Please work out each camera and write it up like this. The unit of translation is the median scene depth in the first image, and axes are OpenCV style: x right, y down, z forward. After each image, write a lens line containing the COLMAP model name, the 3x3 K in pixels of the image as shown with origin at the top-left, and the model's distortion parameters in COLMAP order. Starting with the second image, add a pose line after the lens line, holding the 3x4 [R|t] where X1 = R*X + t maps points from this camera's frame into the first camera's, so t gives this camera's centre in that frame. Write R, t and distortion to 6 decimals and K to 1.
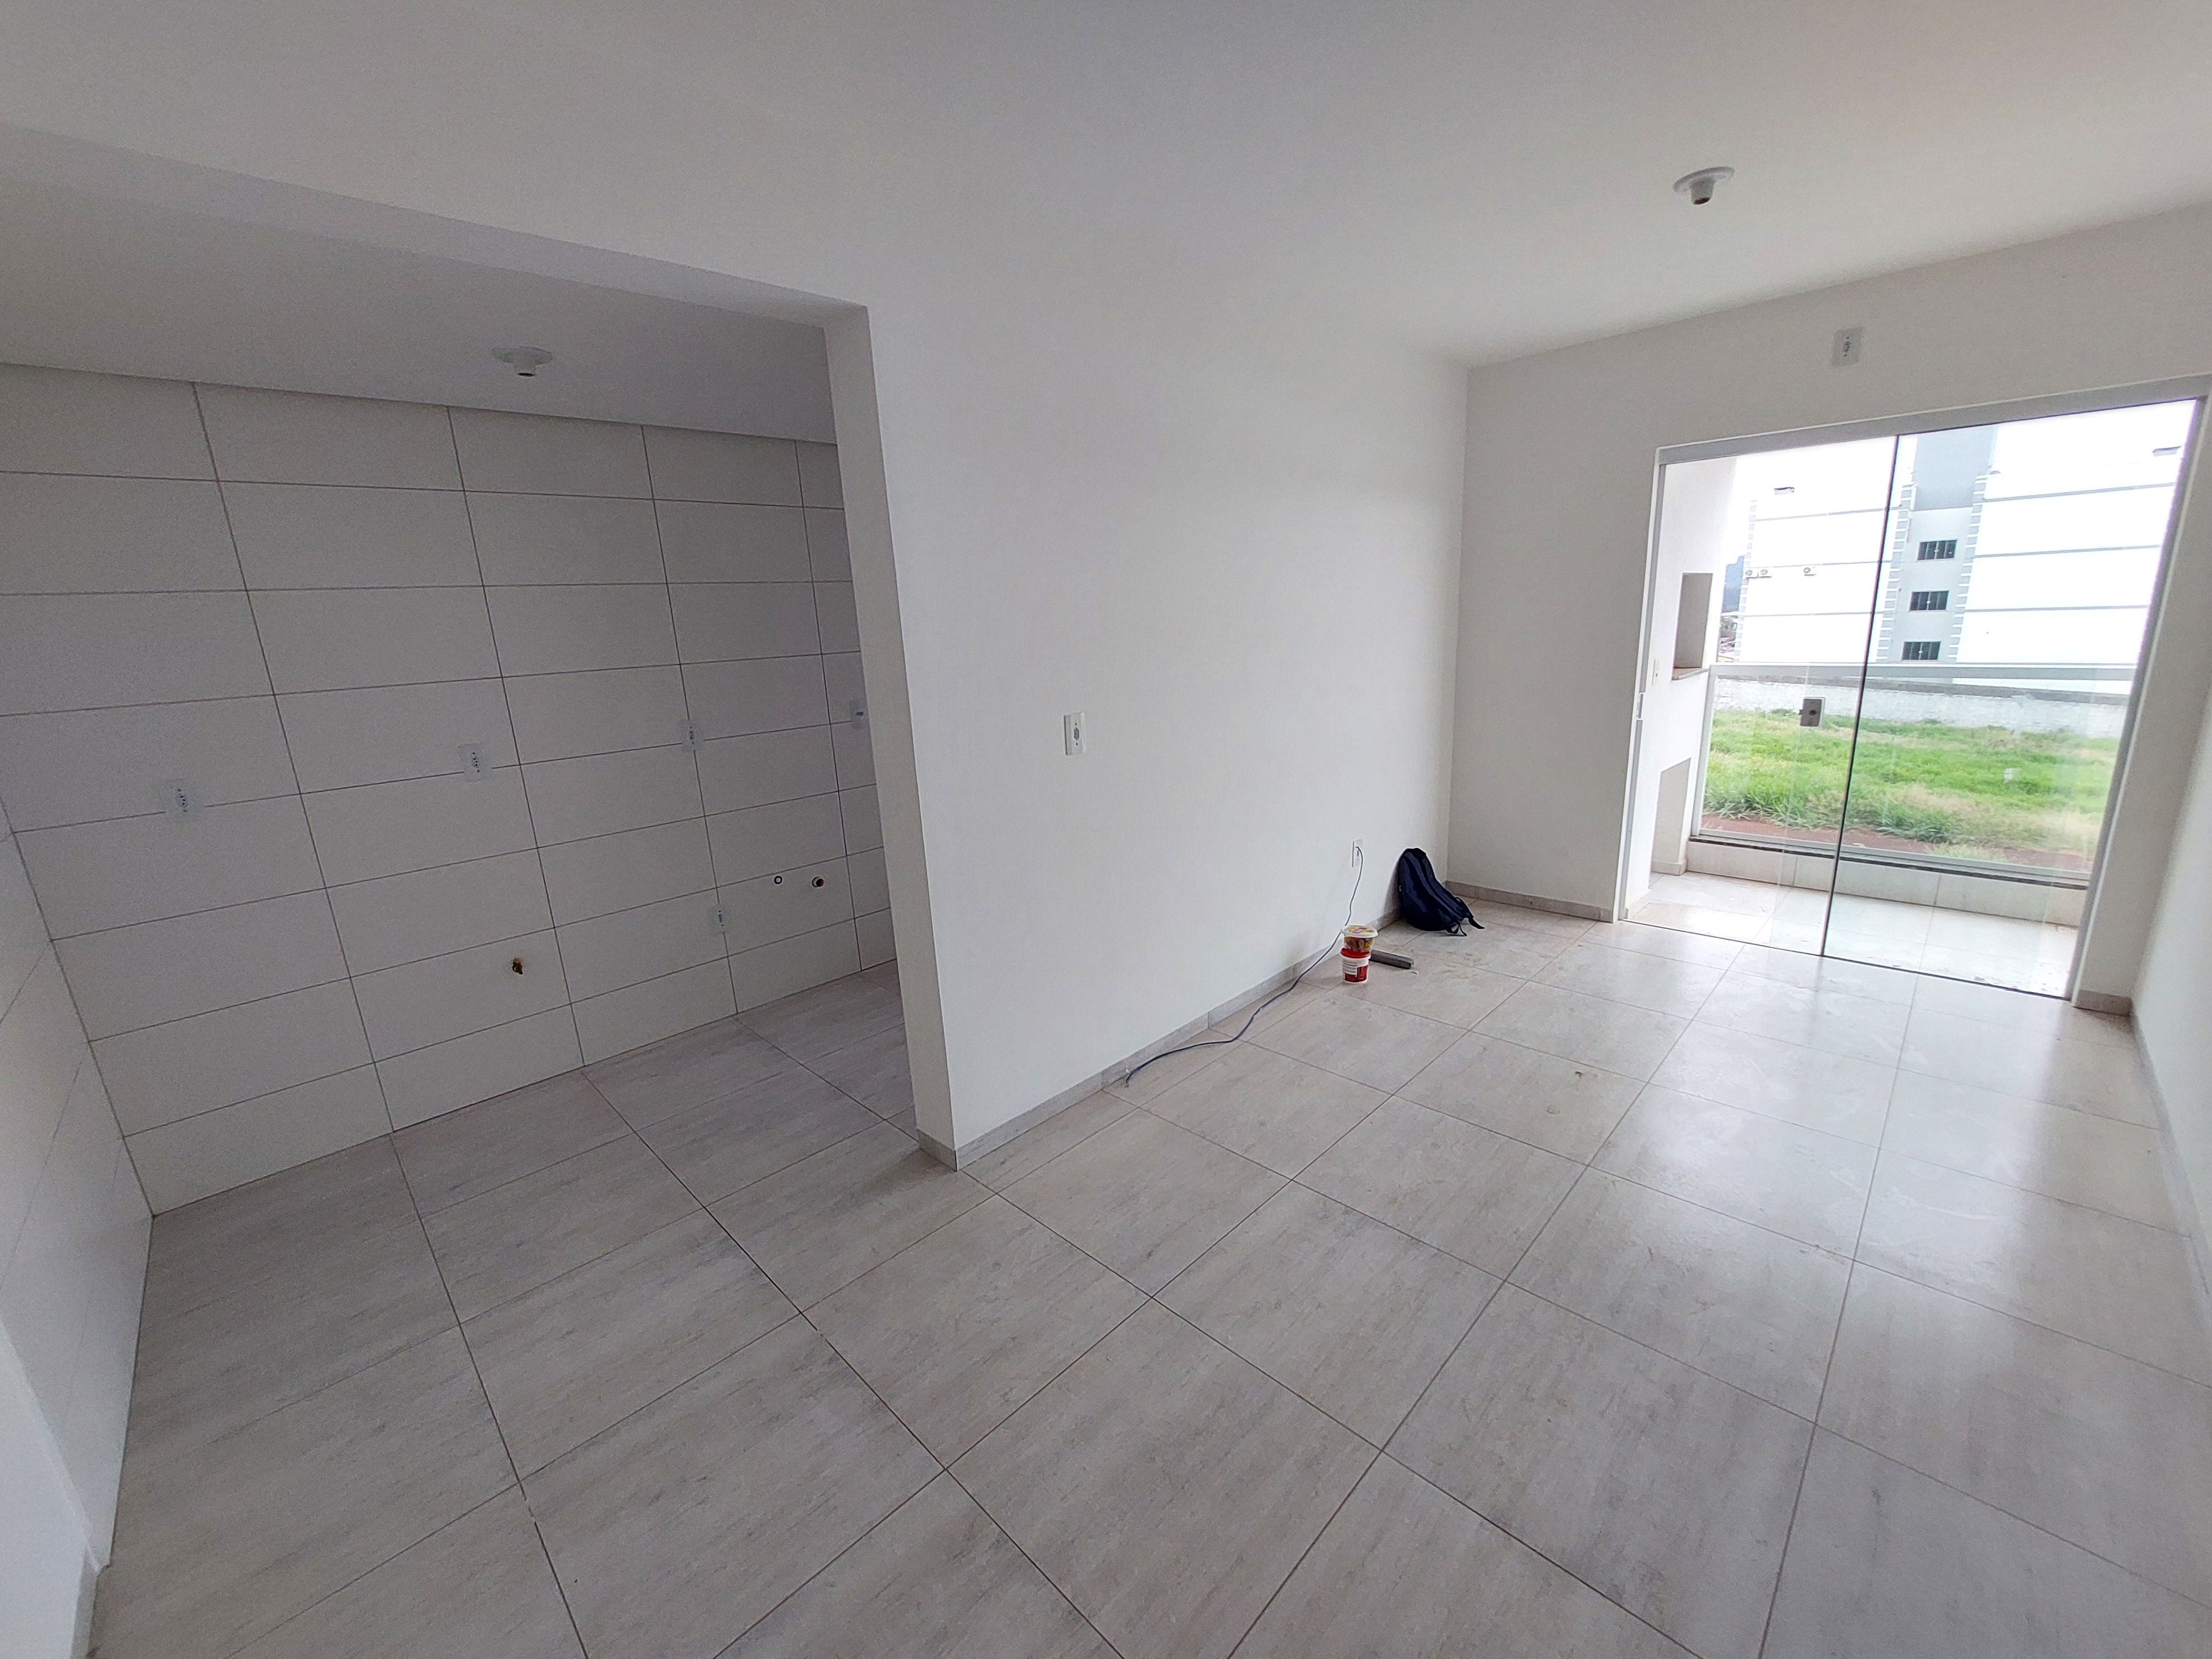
lens RADIAL K [[888.2, 0, 1098.7], [0, 888.2, 833.0], [0, 0, 1]] dist [-0.001207, 0.000167]
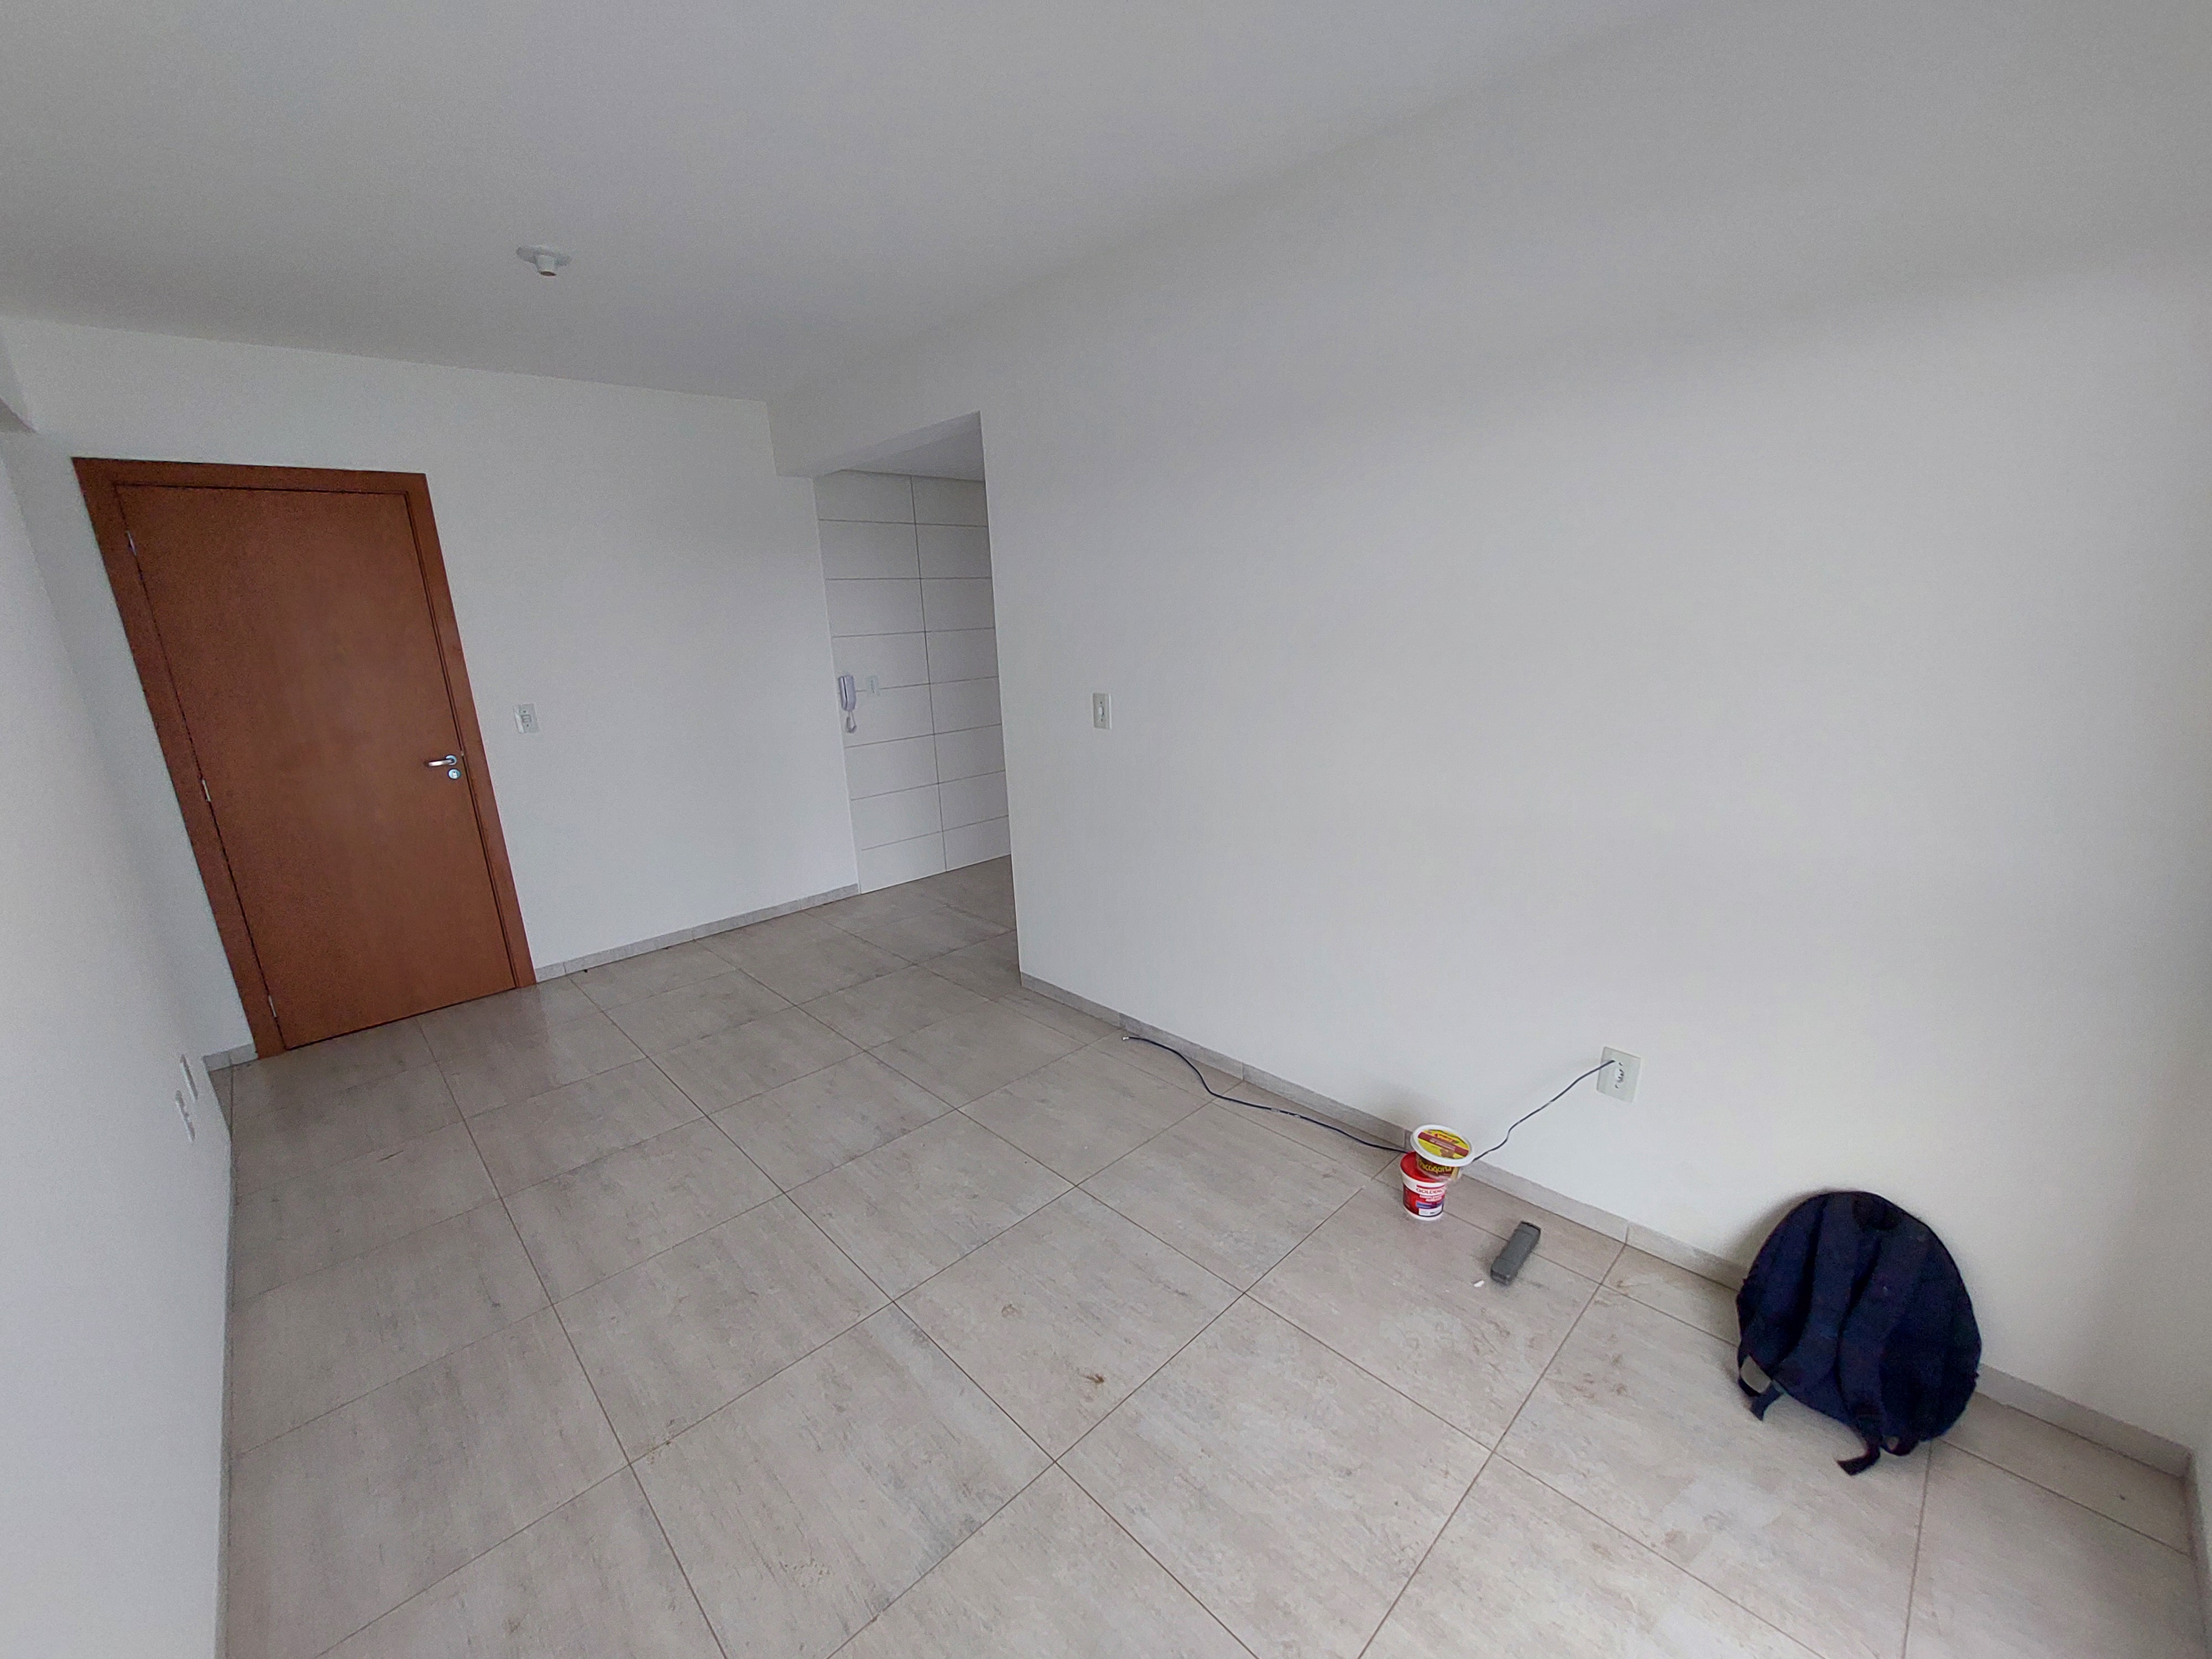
lens RADIAL K [[888.2, 0, 1101.5], [0, 888.2, 827.9], [0, 0, 1]] dist [-0.001207, 0.000167]
pose [[-0.016765, 0.291054, -0.956560, 0.331203], [-0.197626, 0.936856, 0.288523, -0.088774], [0.980134, 0.193879, 0.041813, 0.290118]]
